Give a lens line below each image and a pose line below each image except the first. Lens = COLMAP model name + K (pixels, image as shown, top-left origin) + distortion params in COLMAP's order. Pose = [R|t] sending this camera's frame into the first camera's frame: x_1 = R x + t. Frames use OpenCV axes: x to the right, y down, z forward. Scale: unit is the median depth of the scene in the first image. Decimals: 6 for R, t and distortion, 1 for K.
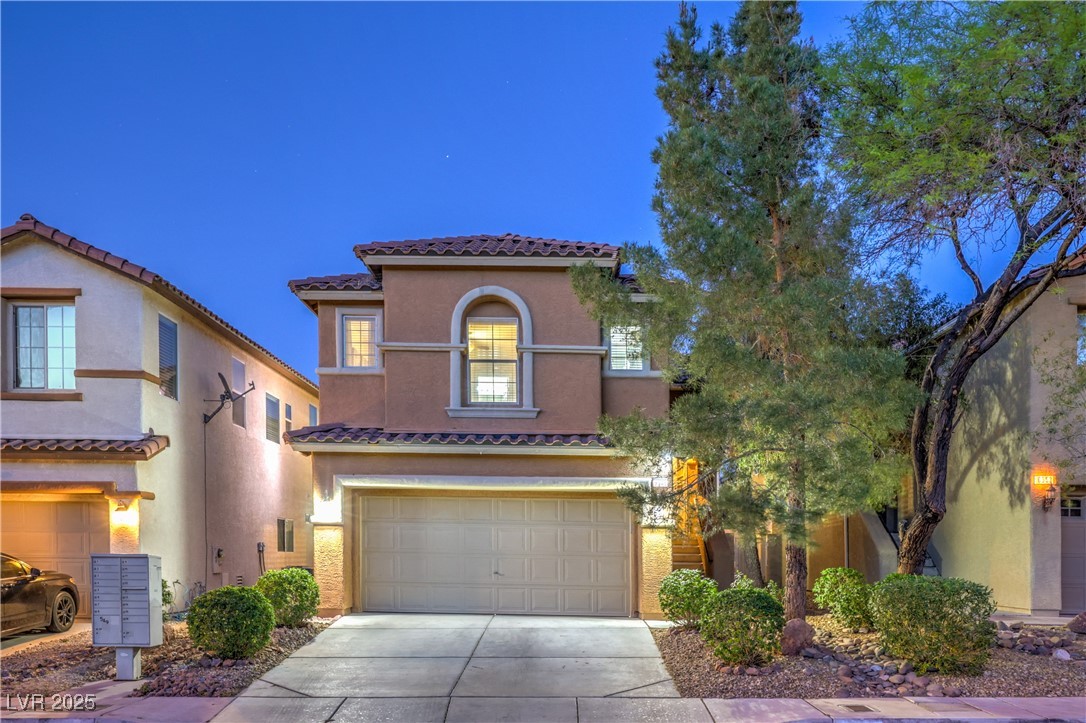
lens RADIAL K [[926.3, 0, 543.0], [0, 926.3, 418.8], [0, 0, 1]] dist [-0.000871, -0.001590]
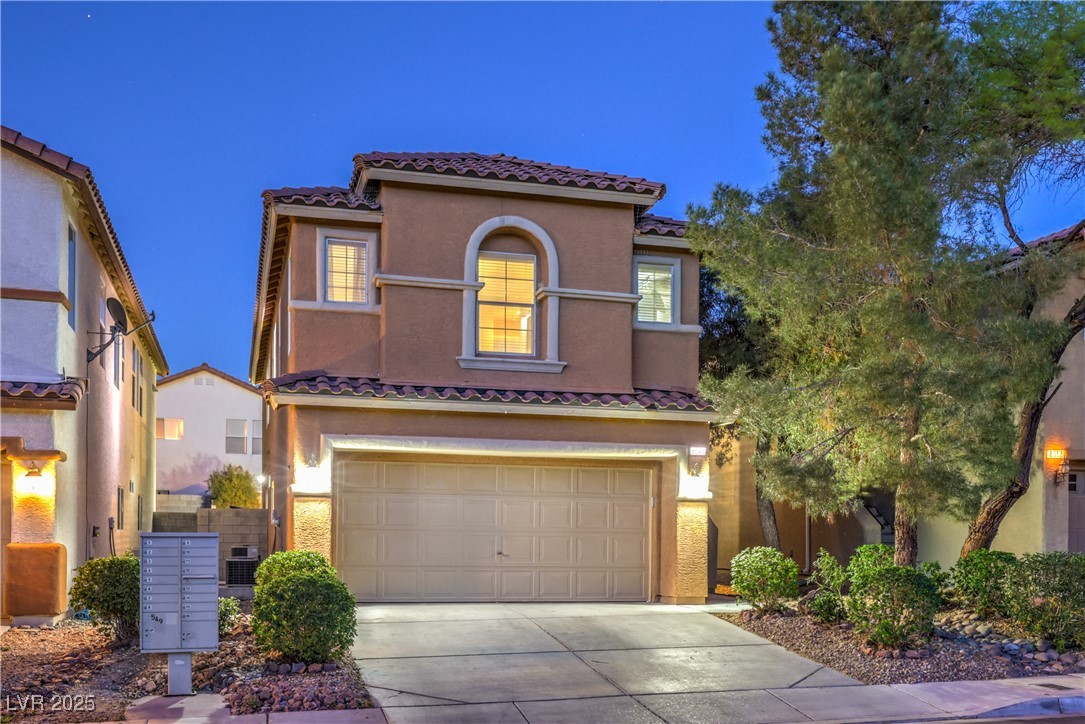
lens RADIAL K [[1110.1, 0, 542.5], [0, 1110.1, 362.0], [0, 0, 1]] dist [-0.003231, 0.001607]
pose [[0.958578, 0.039045, 0.282142, -0.312139], [-0.037704, 0.999237, -0.010185, -0.000025], [-0.282324, -0.000875, 0.959319, 0.012990]]
